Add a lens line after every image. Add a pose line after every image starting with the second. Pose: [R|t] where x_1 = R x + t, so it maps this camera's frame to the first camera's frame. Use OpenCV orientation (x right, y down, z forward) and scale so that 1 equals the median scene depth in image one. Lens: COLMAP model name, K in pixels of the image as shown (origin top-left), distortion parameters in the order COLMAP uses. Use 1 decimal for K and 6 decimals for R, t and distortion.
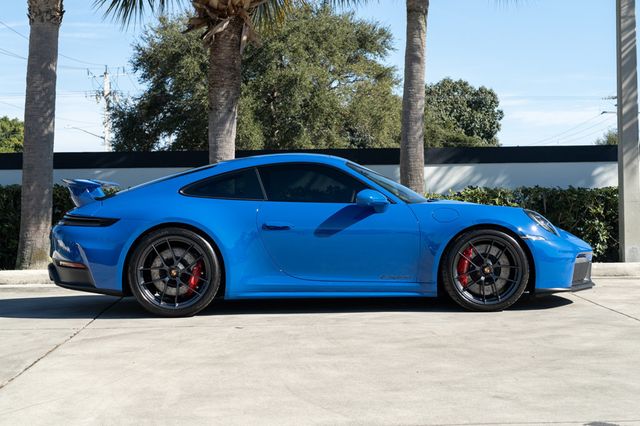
lens RADIAL K [[1213.7, 0, 322.8], [0, 1213.7, 207.9], [0, 0, 1]] dist [0.275843, 0.000000]
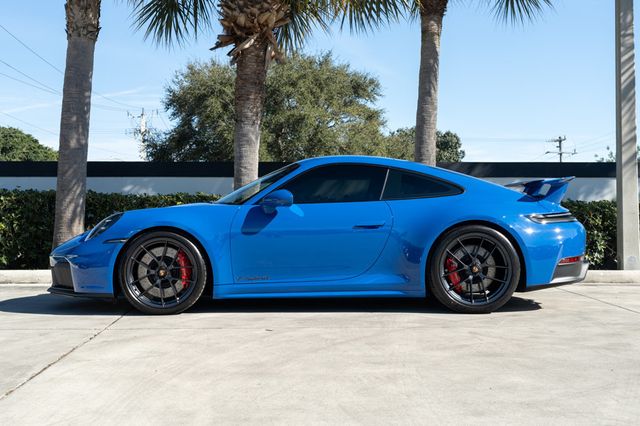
lens RADIAL K [[878.0, 0, 323.6], [0, 878.0, 214.5], [0, 0, 1]] dist [0.158741, 0.000000]
pose [[0.999617, 0.013616, 0.024106, -0.032811], [-0.013012, 0.999601, -0.025067, 0.018261], [-0.024437, 0.024744, 0.999395, 0.228849]]
